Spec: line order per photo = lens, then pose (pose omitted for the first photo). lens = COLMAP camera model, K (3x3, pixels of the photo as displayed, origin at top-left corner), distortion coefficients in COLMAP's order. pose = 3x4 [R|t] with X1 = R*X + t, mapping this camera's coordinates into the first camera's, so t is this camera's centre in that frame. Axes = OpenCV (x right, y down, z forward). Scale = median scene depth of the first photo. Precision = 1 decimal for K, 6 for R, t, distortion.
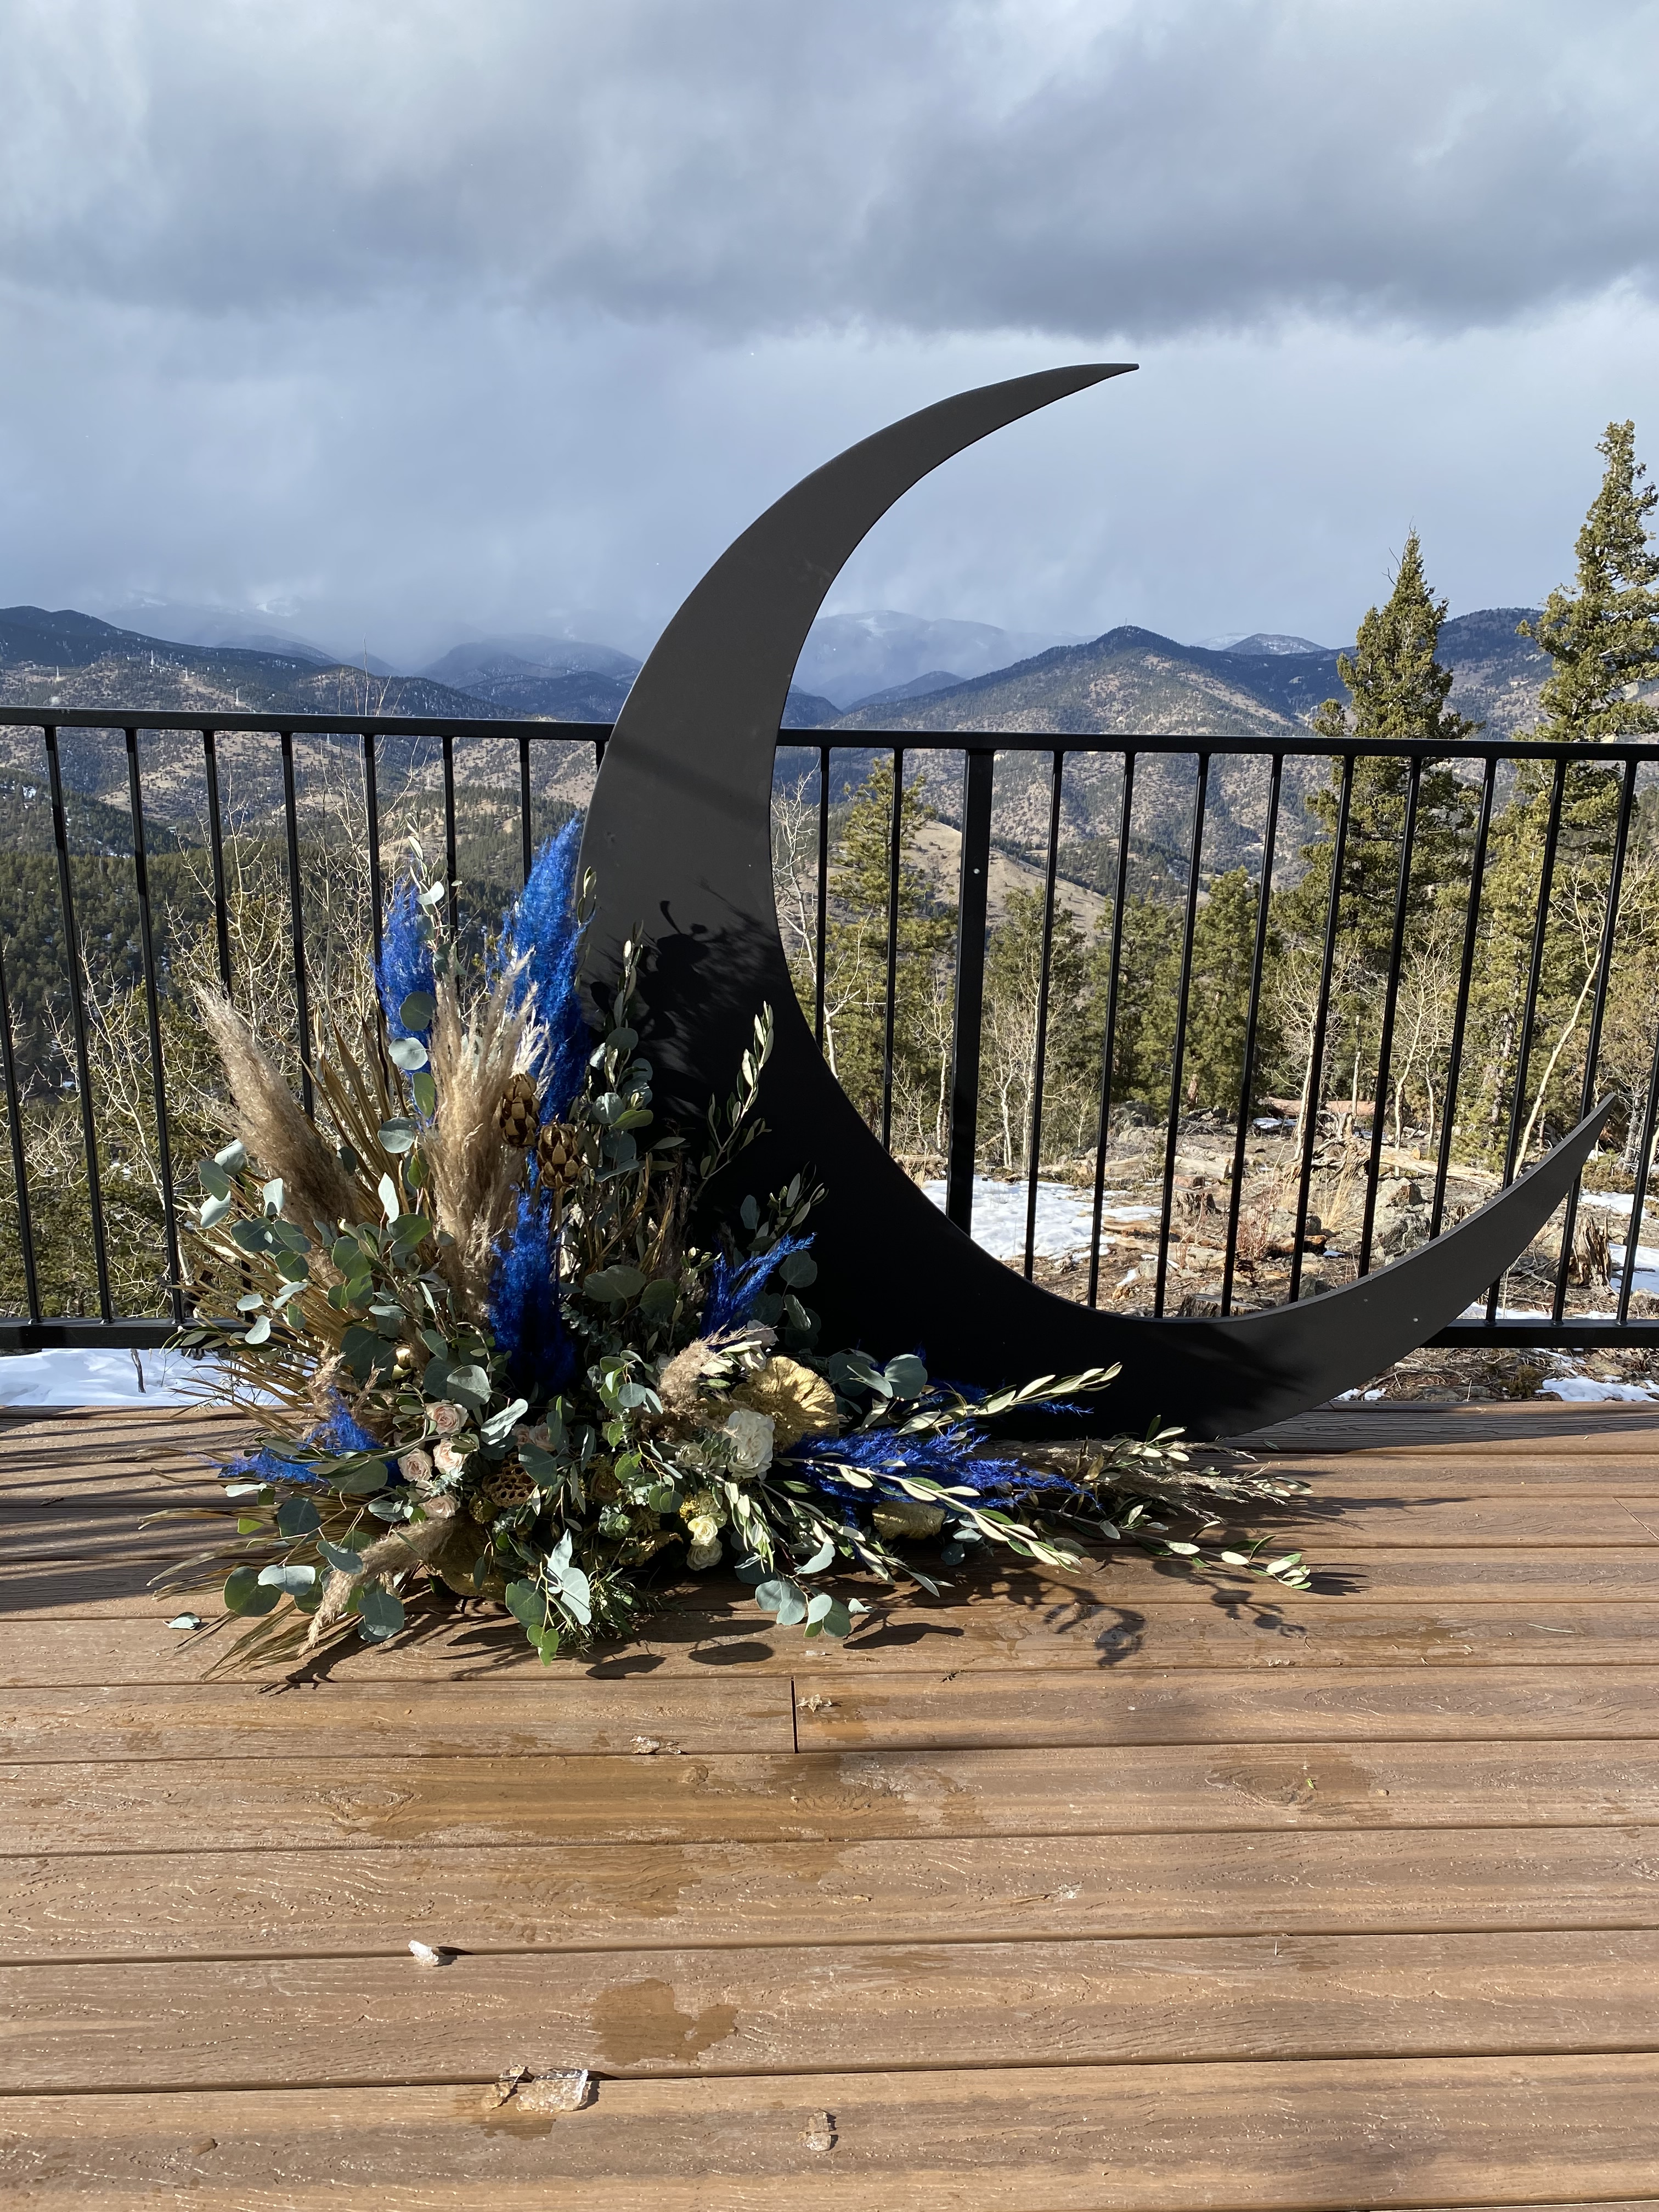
lens RADIAL K [[1662.6, 0, 831.9], [0, 1662.6, 1135.5], [0, 0, 1]] dist [0.030103, -0.035221]
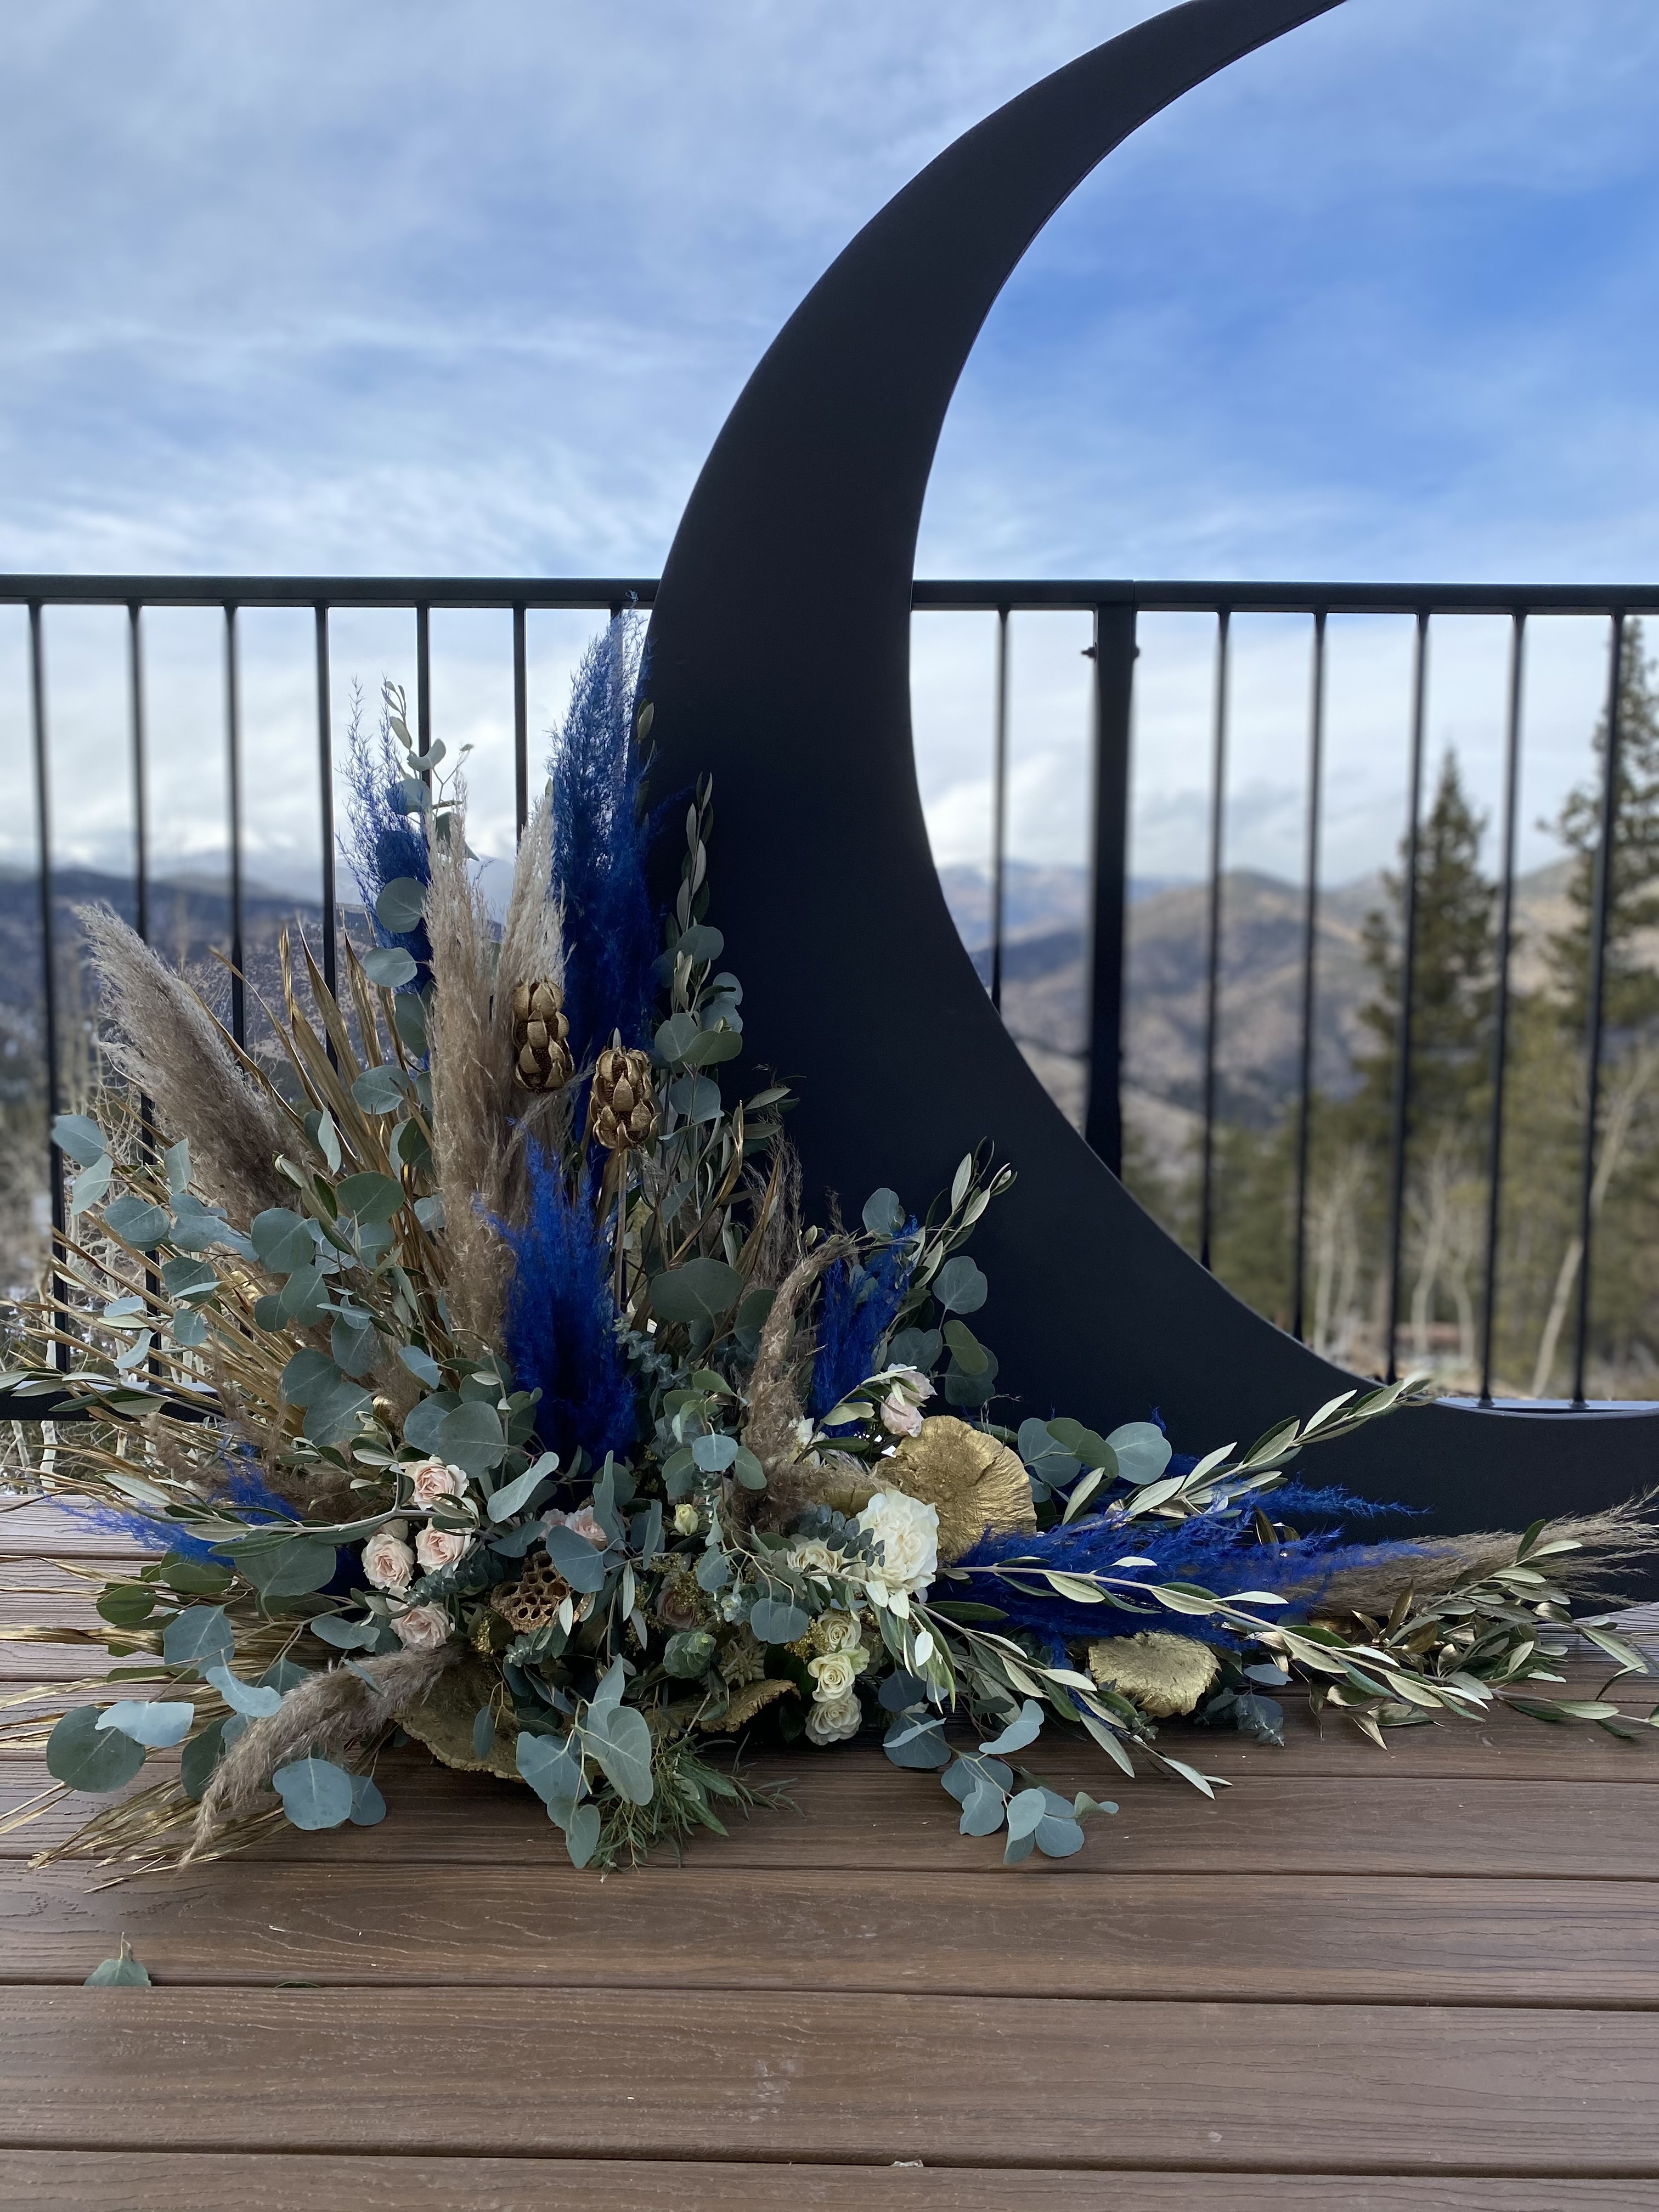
lens RADIAL K [[1662.6, 0, 839.7], [0, 1662.6, 1111.2], [0, 0, 1]] dist [0.030103, -0.035221]
pose [[0.997790, -0.008351, -0.065922, -0.028876], [-0.002086, 0.987647, -0.156679, 0.117765], [0.066416, 0.156470, 0.985447, 0.323234]]
